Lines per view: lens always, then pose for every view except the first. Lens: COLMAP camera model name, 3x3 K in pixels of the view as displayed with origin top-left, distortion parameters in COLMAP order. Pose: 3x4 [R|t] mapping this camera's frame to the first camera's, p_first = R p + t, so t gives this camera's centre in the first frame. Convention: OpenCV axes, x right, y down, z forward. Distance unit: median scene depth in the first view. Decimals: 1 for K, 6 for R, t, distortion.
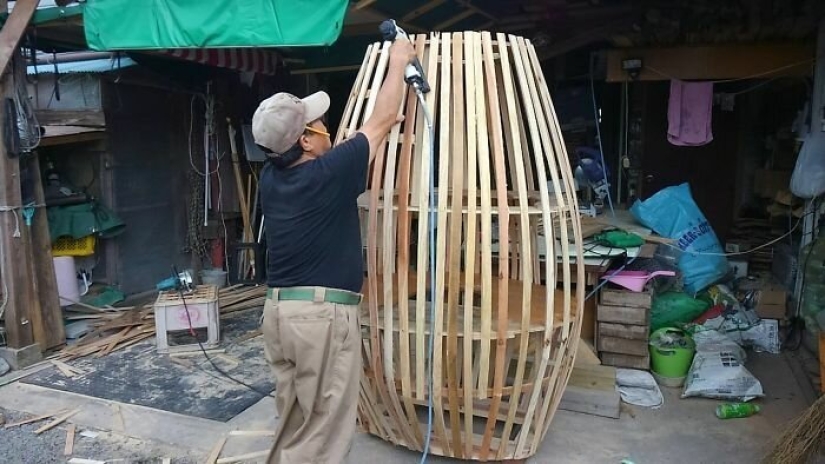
lens RADIAL K [[652.3, 0, 412.5], [0, 652.3, 232.0], [0, 0, 1]] dist [0.126807, -0.251002]
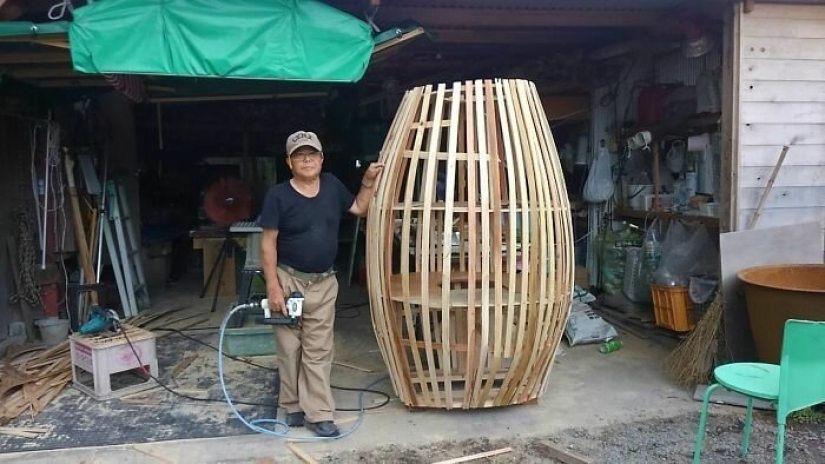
lens RADIAL K [[652.3, 0, 412.5], [0, 652.3, 232.0], [0, 0, 1]] dist [0.126807, -0.251002]
pose [[0.854406, -0.064483, 0.515590, -0.583019], [0.092057, 0.995358, -0.028065, 0.020443], [-0.511387, 0.071443, 0.856376, -0.027783]]
